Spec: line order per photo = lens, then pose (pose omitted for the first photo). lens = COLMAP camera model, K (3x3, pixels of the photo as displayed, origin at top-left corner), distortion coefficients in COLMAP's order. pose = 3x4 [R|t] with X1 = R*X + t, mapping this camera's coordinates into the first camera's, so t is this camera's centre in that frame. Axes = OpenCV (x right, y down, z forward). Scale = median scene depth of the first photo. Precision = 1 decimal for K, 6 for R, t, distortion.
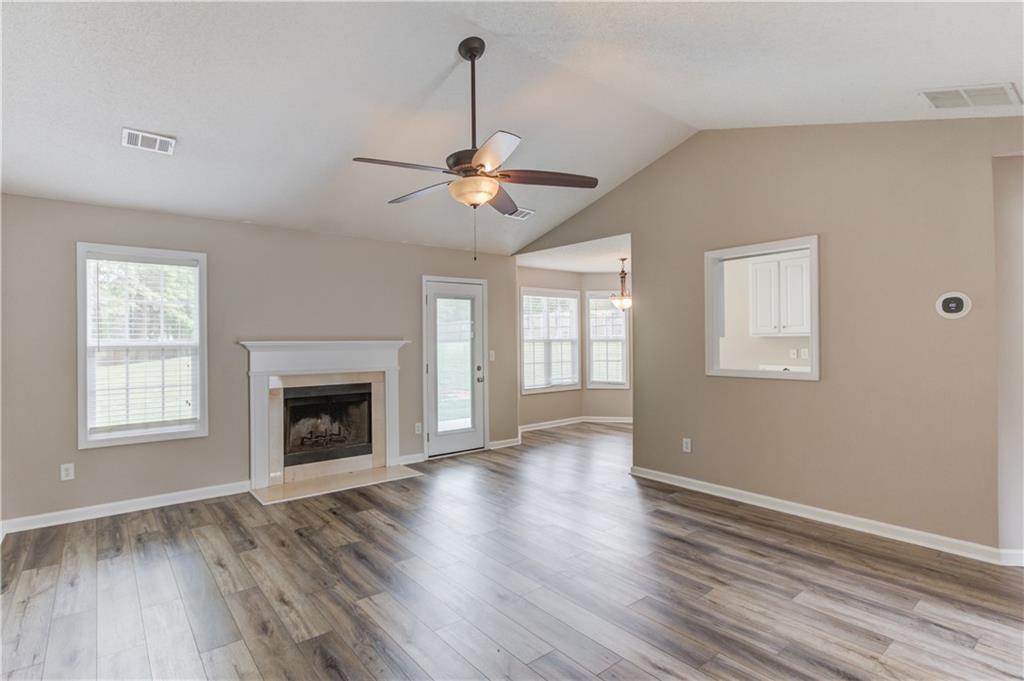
lens RADIAL K [[517.6, 0, 490.5], [0, 517.6, 338.4], [0, 0, 1]] dist [-0.004639, -0.000061]
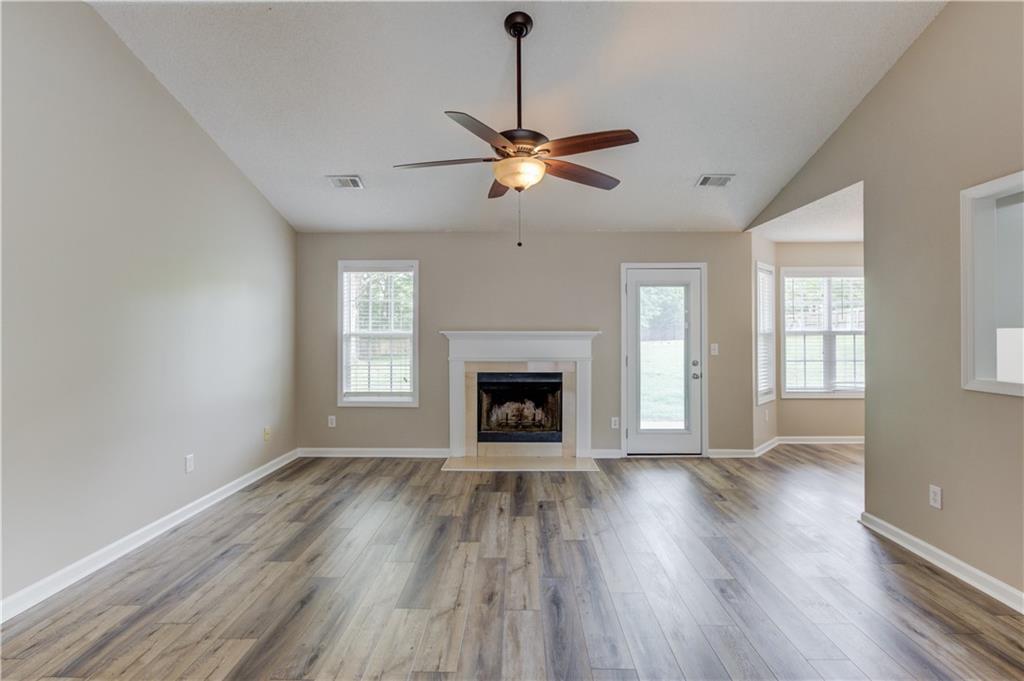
lens RADIAL K [[498.4, 0, 507.3], [0, 498.4, 329.2], [0, 0, 1]] dist [-0.014353, 0.000081]
pose [[0.775288, 0.002392, -0.631604, 0.306800], [-0.003016, 0.999995, 0.000086, 0.000307], [0.631601, 0.001838, 0.775291, 0.165098]]
